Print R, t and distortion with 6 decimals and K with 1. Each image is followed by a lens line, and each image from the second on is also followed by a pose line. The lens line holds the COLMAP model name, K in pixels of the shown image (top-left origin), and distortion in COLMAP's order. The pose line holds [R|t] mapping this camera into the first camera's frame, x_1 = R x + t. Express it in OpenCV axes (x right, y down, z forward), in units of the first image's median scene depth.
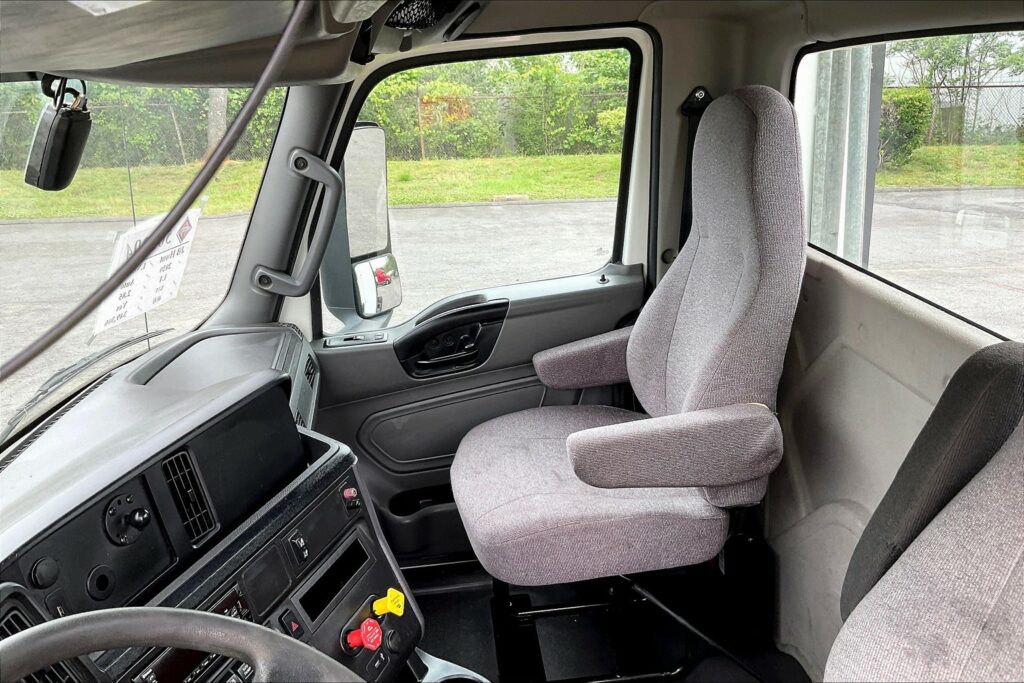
lens RADIAL K [[844.1, 0, 511.0], [0, 844.1, 338.2], [0, 0, 1]] dist [0.067938, -0.132466]
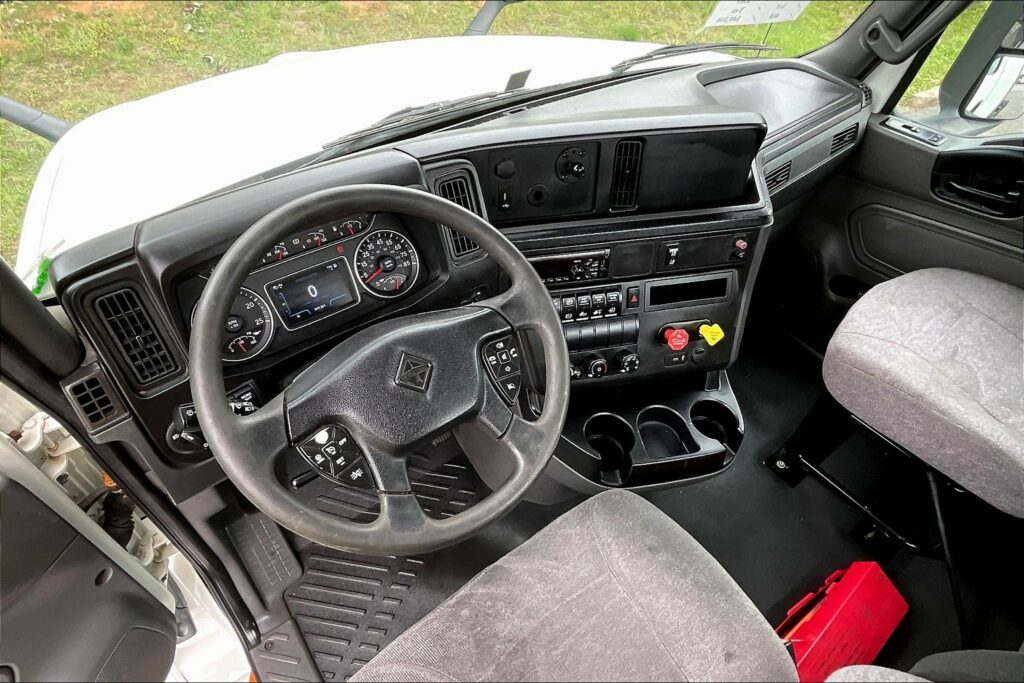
lens RADIAL K [[553.5, 0, 497.3], [0, 553.5, 384.5], [0, 0, 1]] dist [-0.011222, -0.000379]
pose [[0.518858, 0.698042, -0.493481, 0.158100], [-0.329187, 0.695897, 0.638250, -0.066320], [0.788937, -0.168713, 0.590859, 0.218735]]
